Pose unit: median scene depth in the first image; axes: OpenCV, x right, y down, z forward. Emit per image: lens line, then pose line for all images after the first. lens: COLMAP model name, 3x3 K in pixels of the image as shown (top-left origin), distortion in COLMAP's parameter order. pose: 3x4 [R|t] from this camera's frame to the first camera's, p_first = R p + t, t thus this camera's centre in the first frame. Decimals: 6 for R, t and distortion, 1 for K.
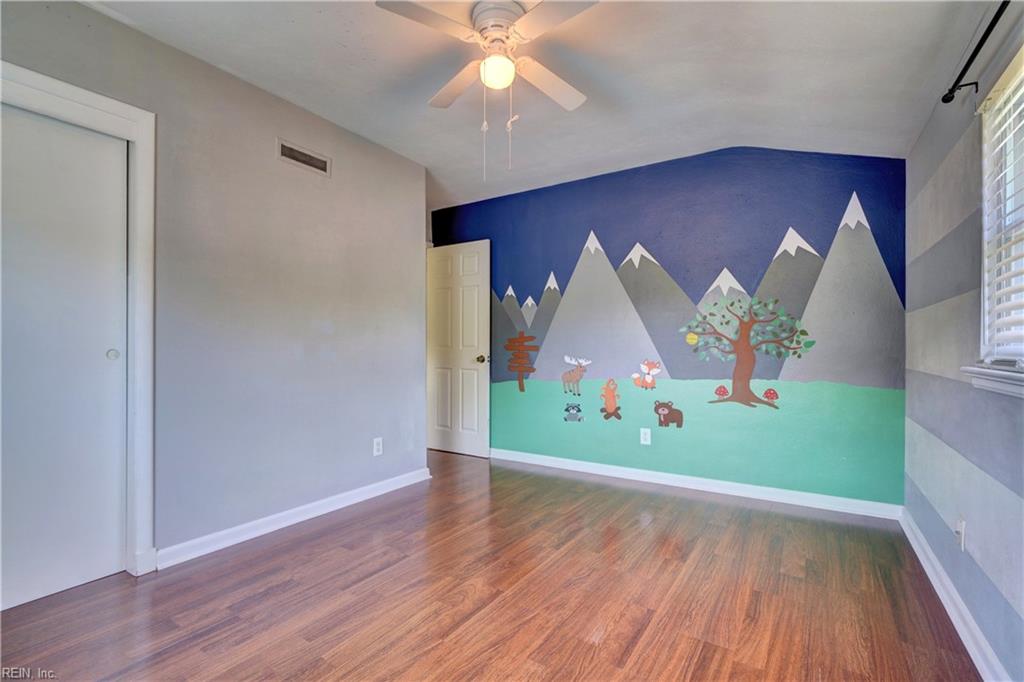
lens RADIAL K [[460.1, 0, 514.0], [0, 460.1, 347.1], [0, 0, 1]] dist [-0.010632, 0.002126]
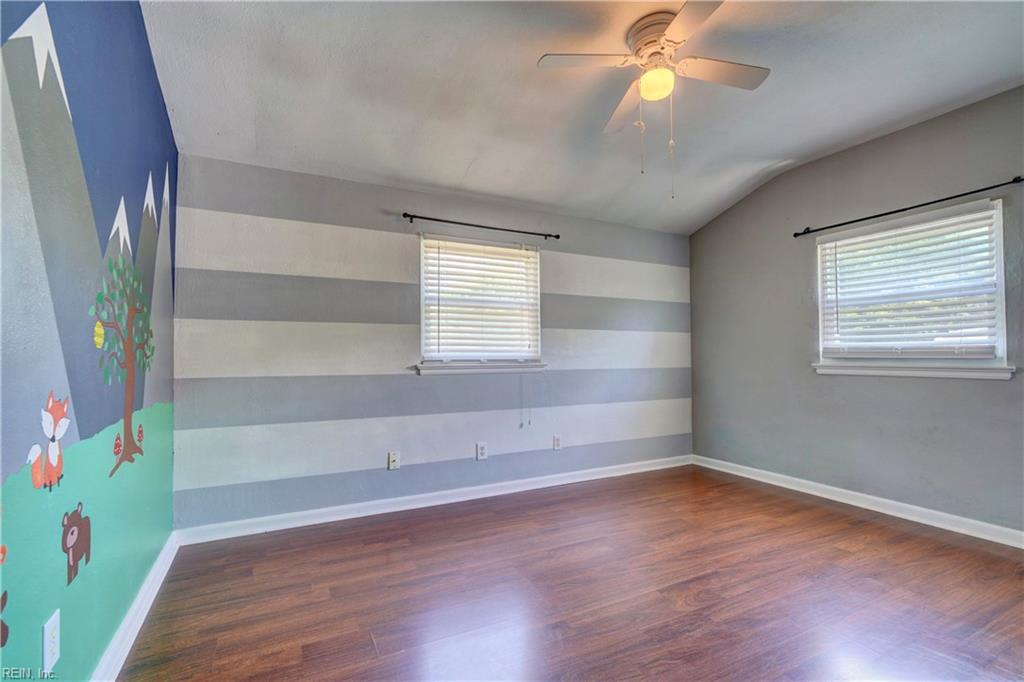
lens RADIAL K [[460.1, 0, 512.2], [0, 460.1, 337.3], [0, 0, 1]] dist [-0.010632, 0.002126]
pose [[-0.870097, 0.012379, 0.492725, -0.248447], [-0.002830, 0.999543, -0.030108, -0.006880], [-0.492873, -0.027591, -0.869664, 2.023330]]
